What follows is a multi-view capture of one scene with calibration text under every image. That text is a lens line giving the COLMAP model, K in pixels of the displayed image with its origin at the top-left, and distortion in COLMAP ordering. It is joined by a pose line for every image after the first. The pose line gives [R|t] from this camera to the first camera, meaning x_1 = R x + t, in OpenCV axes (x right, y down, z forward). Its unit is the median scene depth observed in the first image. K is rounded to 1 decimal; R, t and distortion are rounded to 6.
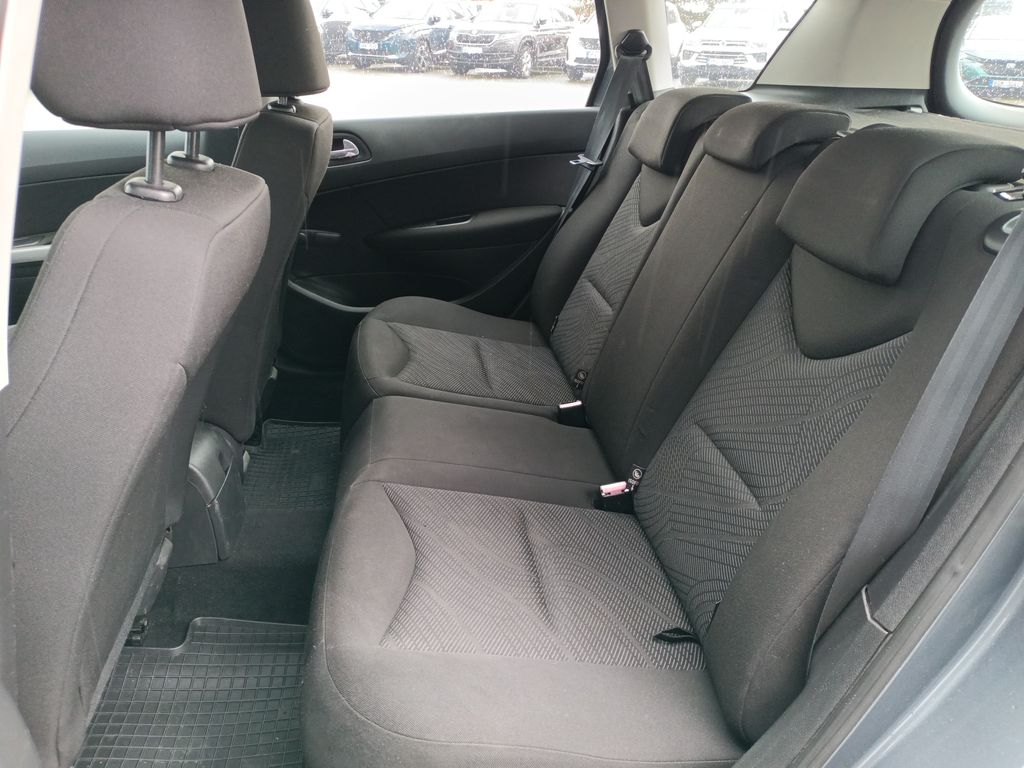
lens RADIAL K [[761.3, 0, 512.0], [0, 761.3, 384.0], [0, 0, 1]] dist [0.021012, -0.005377]
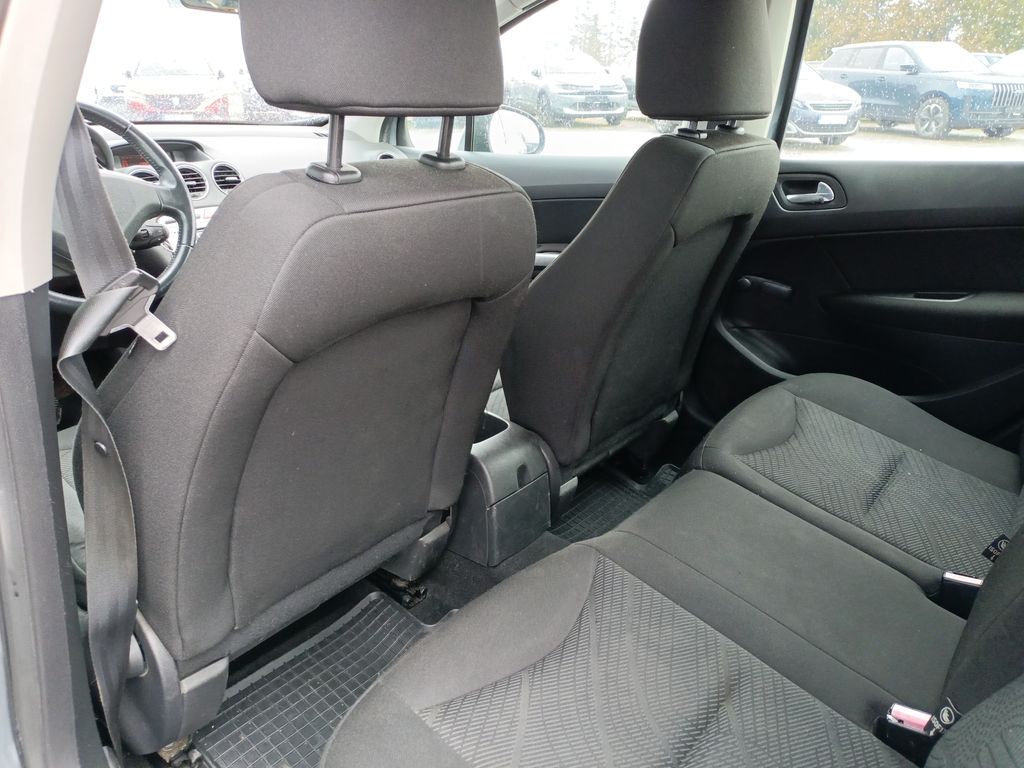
lens RADIAL K [[761.3, 0, 512.0], [0, 761.3, 384.0], [0, 0, 1]] dist [0.021012, -0.005377]
pose [[0.682164, 0.256085, -0.684889, 0.220700], [-0.304153, 0.951164, 0.052704, -0.049645], [0.664939, 0.172359, 0.726739, 0.208743]]
